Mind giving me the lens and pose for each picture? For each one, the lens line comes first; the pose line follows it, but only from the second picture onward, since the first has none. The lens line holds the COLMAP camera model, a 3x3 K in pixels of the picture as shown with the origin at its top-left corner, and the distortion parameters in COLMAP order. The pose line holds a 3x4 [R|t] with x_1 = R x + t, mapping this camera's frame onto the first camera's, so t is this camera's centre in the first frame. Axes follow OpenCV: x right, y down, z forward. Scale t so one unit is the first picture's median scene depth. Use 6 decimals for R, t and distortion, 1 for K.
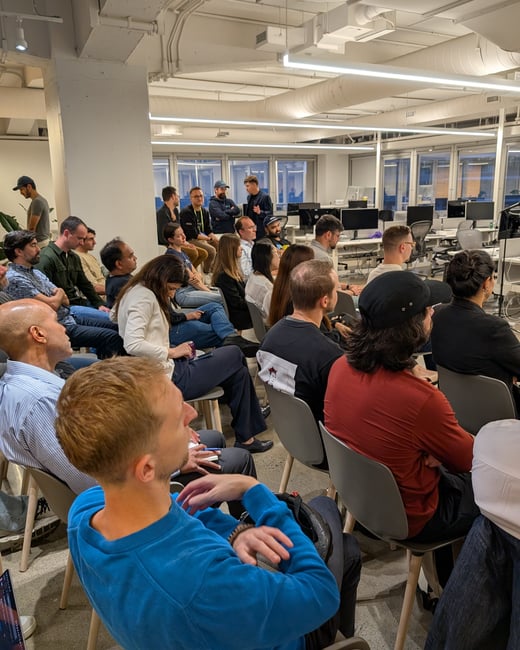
lens RADIAL K [[549.5, 0, 260.0], [0, 549.5, 325.0], [0, 0, 1]] dist [0.013013, -0.000299]
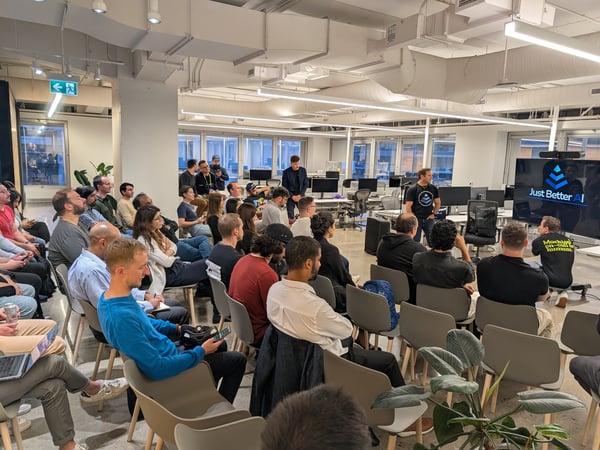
lens RADIAL K [[453.9, 0, 300.0], [0, 453.9, 225.0], [0, 0, 1]] dist [-0.008968, -0.003666]
pose [[0.998570, 0.043329, 0.031317, 0.081813], [-0.040591, 0.995696, -0.083314, 0.014465], [-0.034792, 0.081924, 0.996031, -0.183831]]
